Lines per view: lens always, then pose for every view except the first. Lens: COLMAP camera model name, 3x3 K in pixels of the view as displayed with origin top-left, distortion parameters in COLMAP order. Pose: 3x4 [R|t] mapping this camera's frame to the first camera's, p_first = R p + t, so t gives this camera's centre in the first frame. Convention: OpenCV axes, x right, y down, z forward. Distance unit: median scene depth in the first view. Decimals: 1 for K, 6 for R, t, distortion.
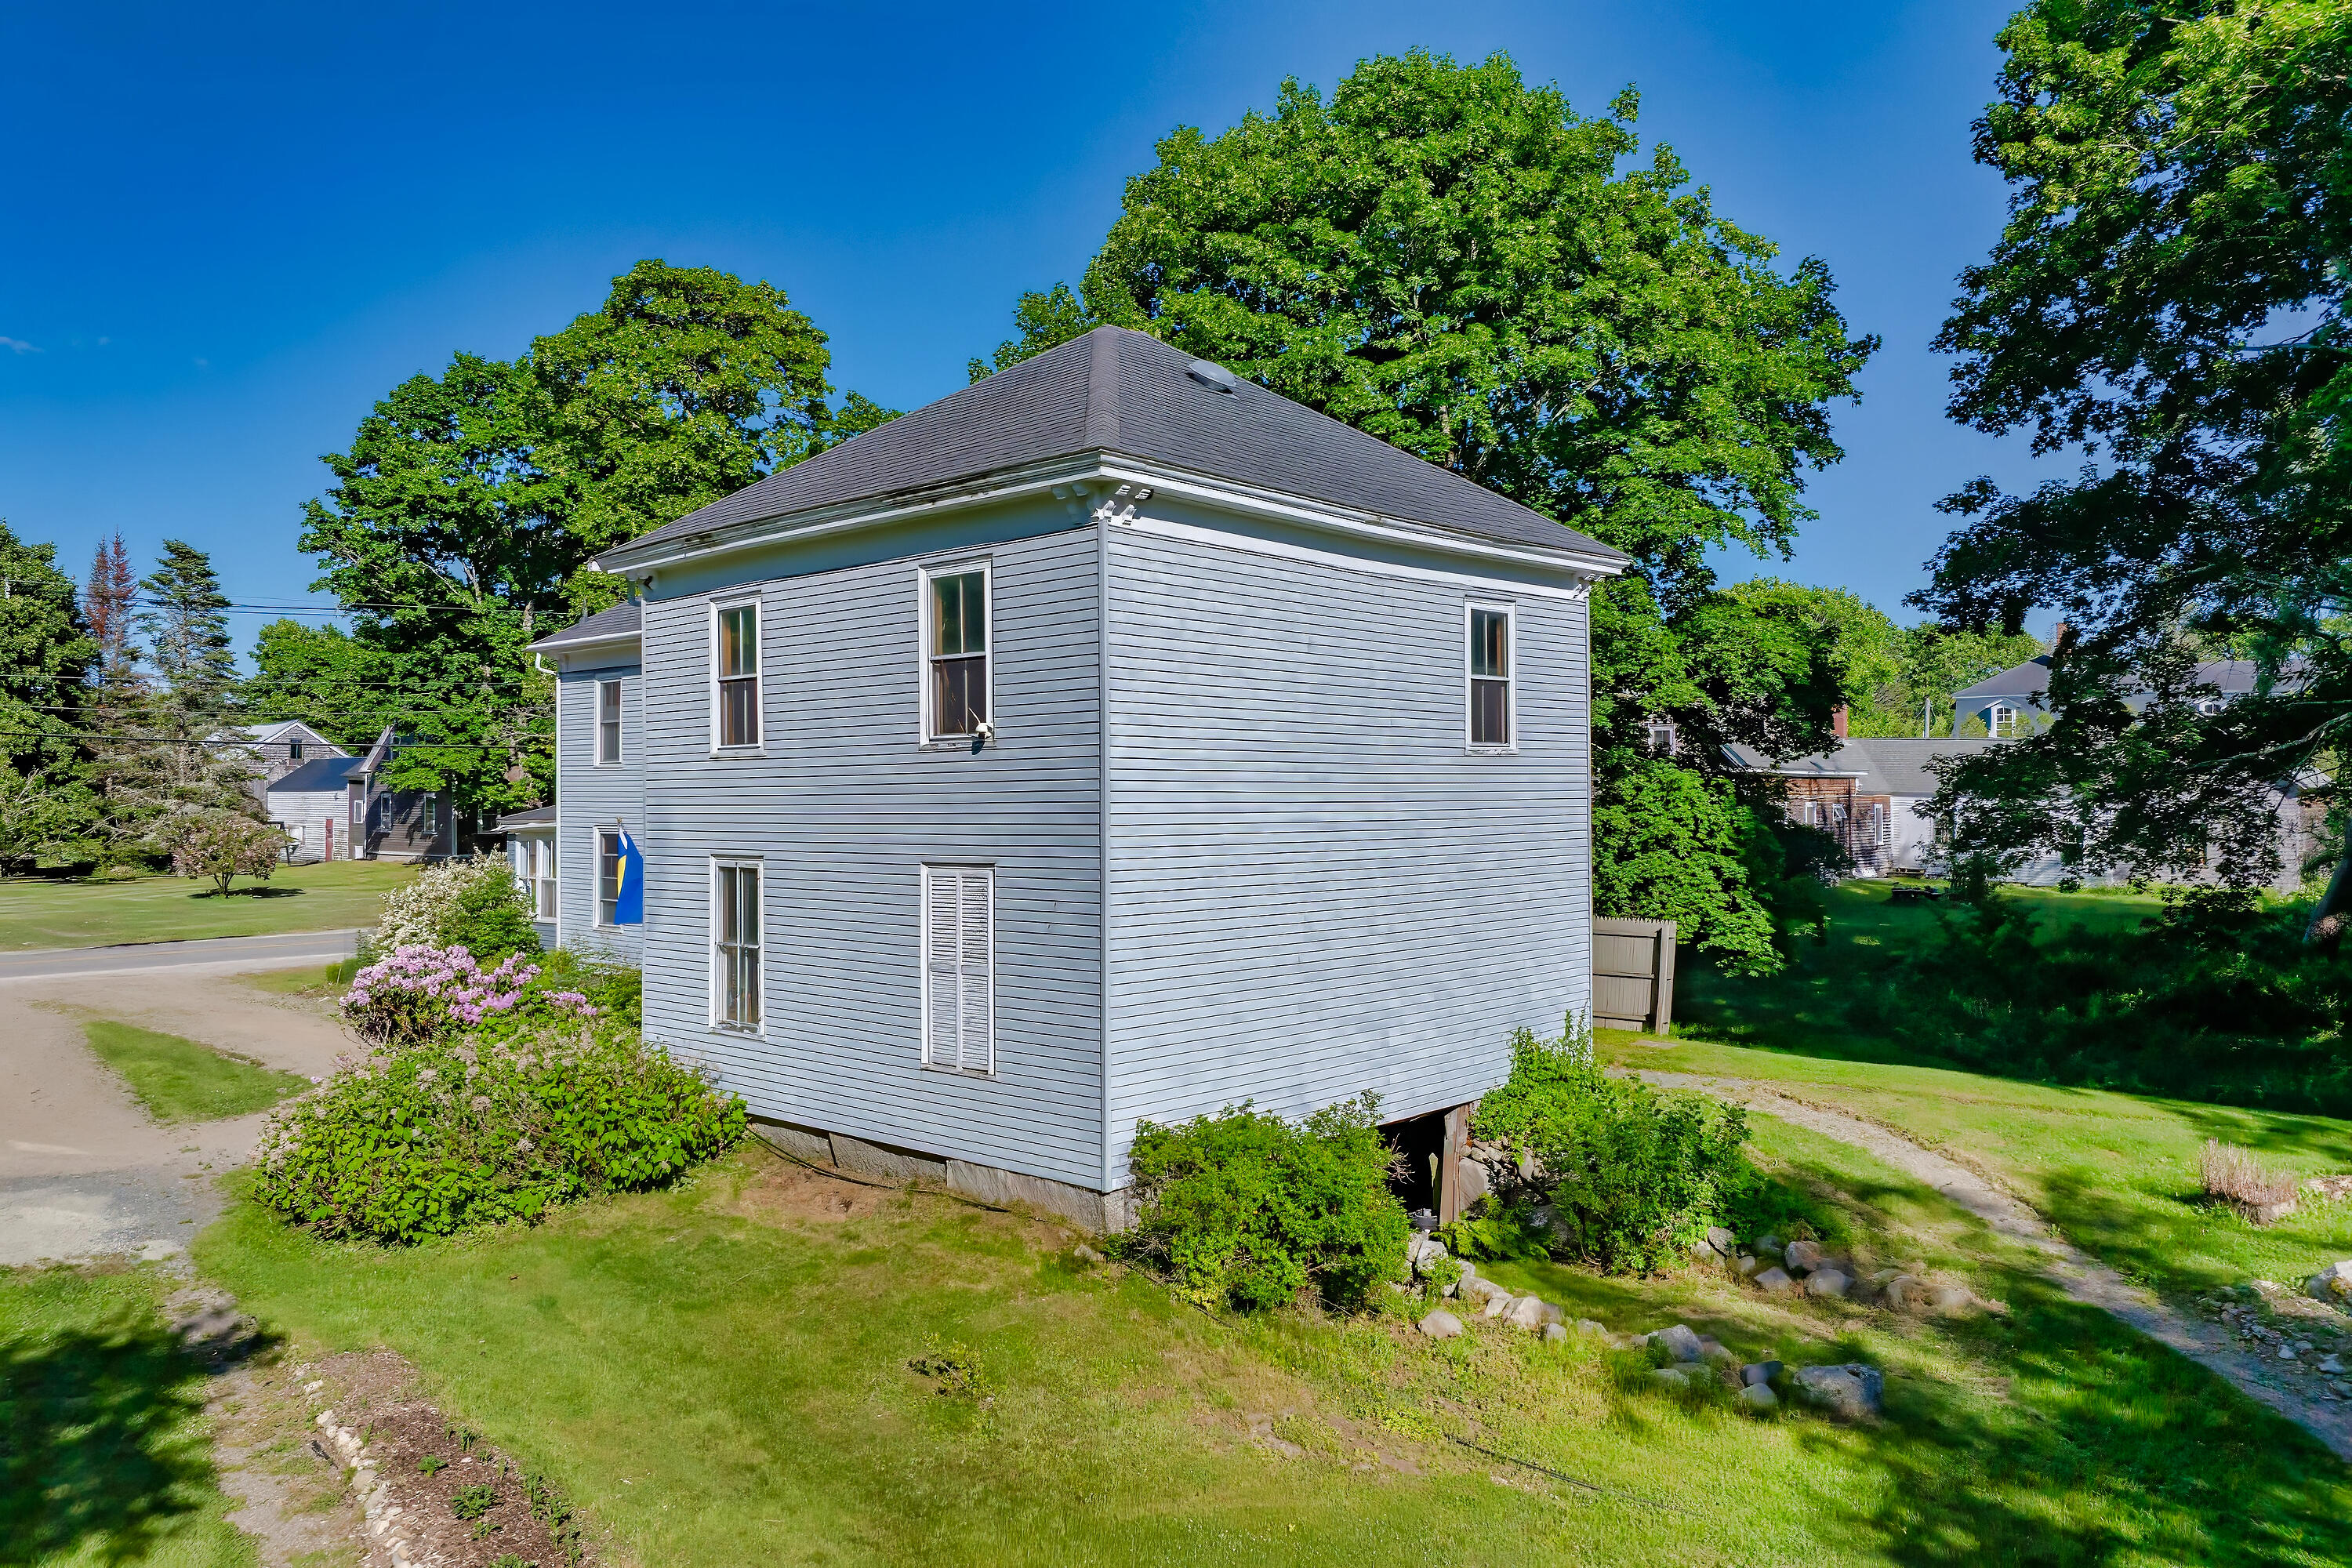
lens RADIAL K [[1613.4, 0, 1176.0], [0, 1613.4, 784.0], [0, 0, 1]] dist [0.003537, 0.000687]
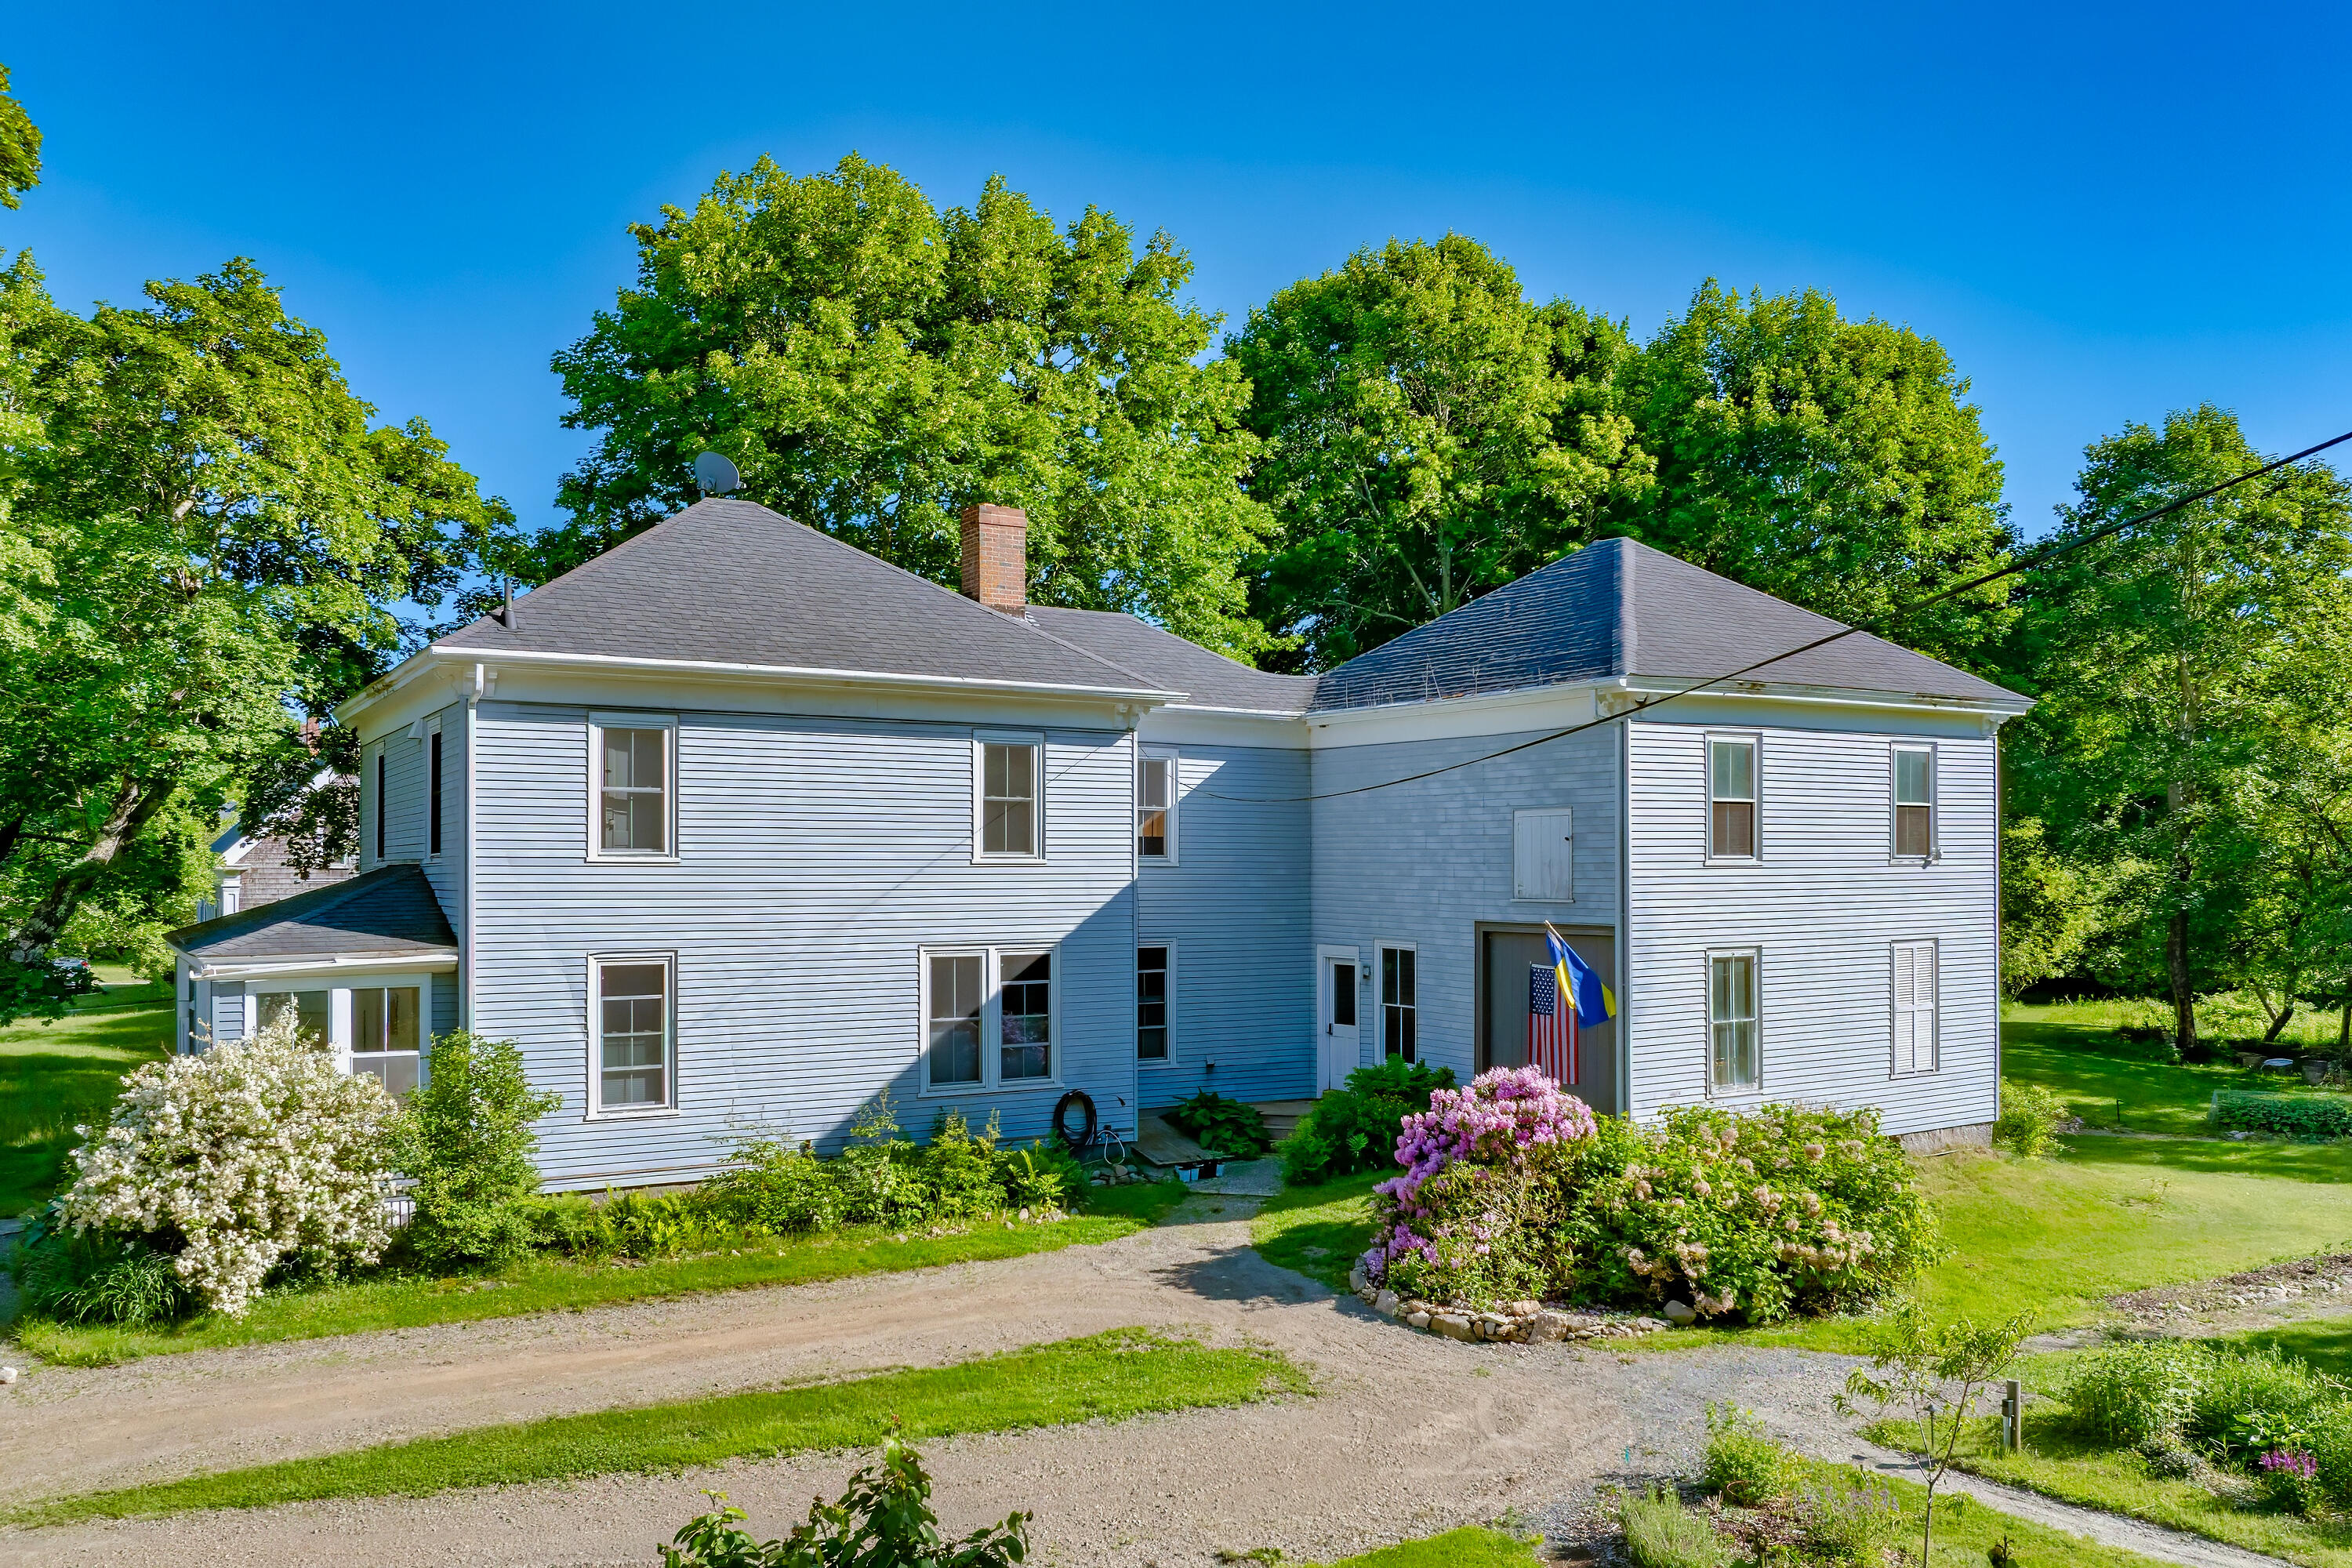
lens RADIAL K [[1621.1, 0, 1182.1], [0, 1621.1, 886.4], [0, 0, 1]] dist [-0.036439, -0.002977]
pose [[0.313726, 0.003941, 0.949505, -1.561469], [0.000662, 0.999990, -0.004369, 0.003532], [-0.949513, 0.001999, 0.313720, 1.011737]]
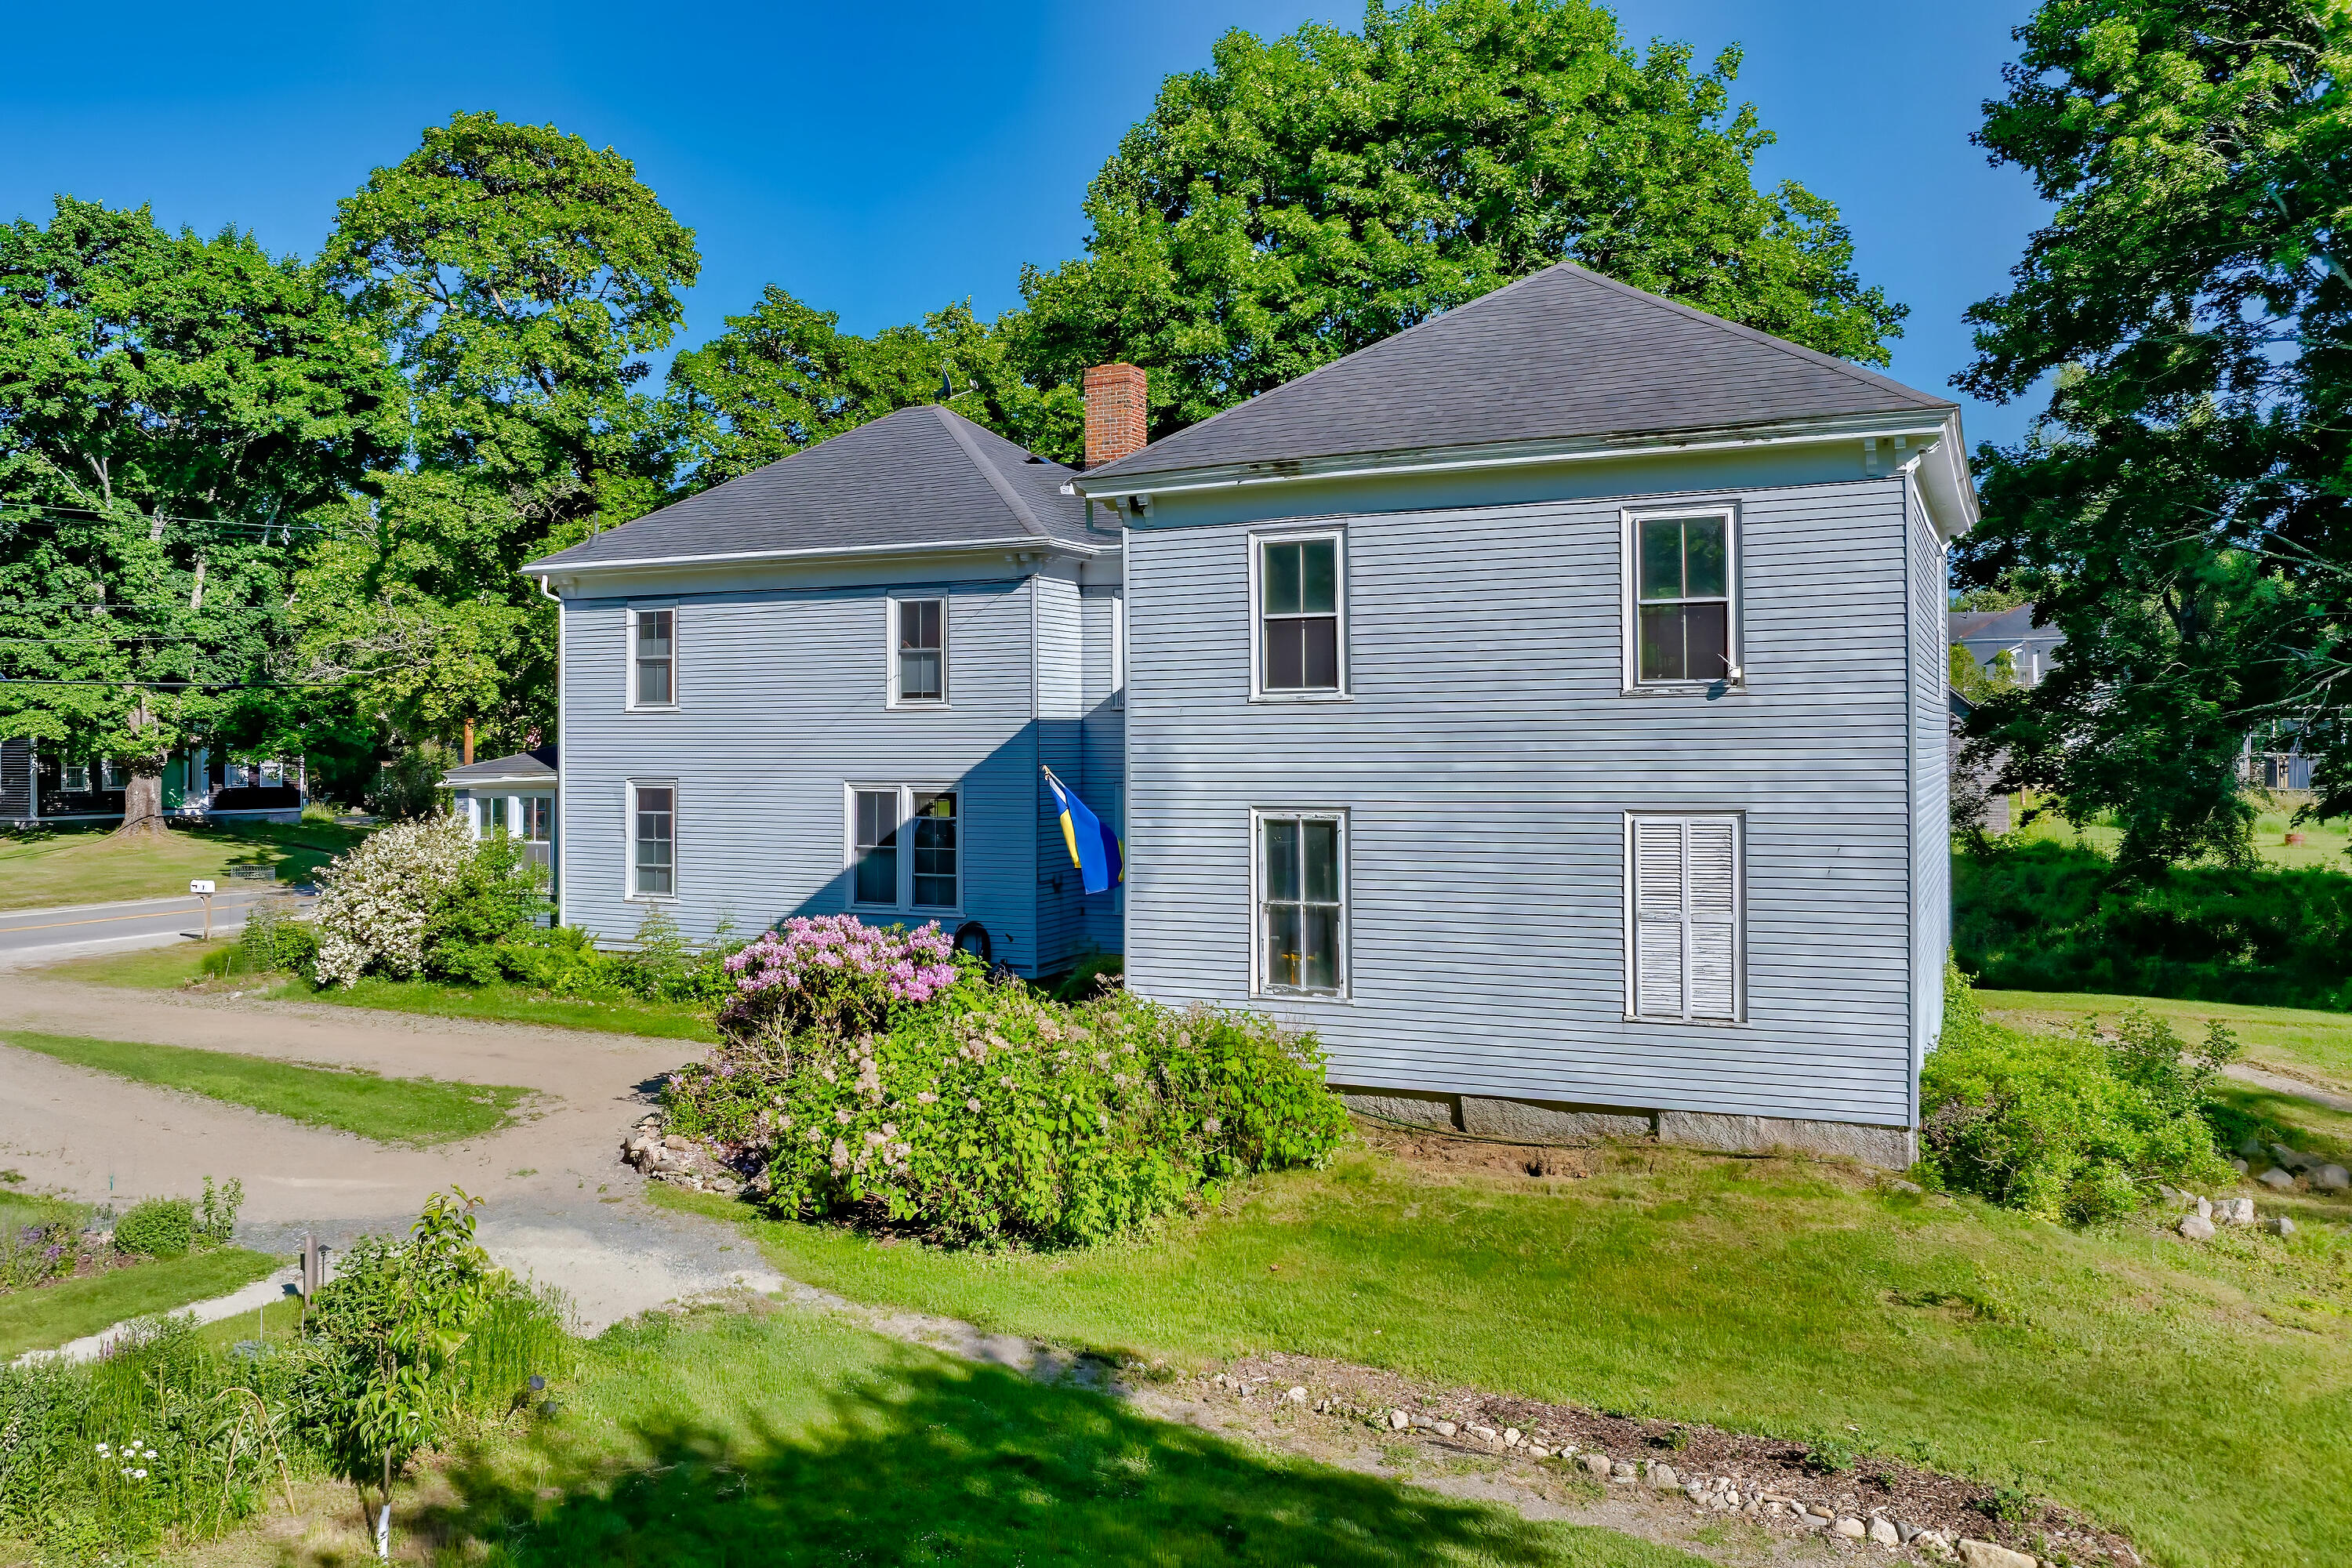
lens RADIAL K [[1763.7, 0, 1172.5], [0, 1763.7, 724.9], [0, 0, 1]] dist [-0.027600, -0.003798]
pose [[0.961379, -0.003319, 0.275207, -0.620625], [0.003315, 0.999994, 0.000479, -0.004175], [-0.275207, 0.000452, 0.961385, 0.044405]]
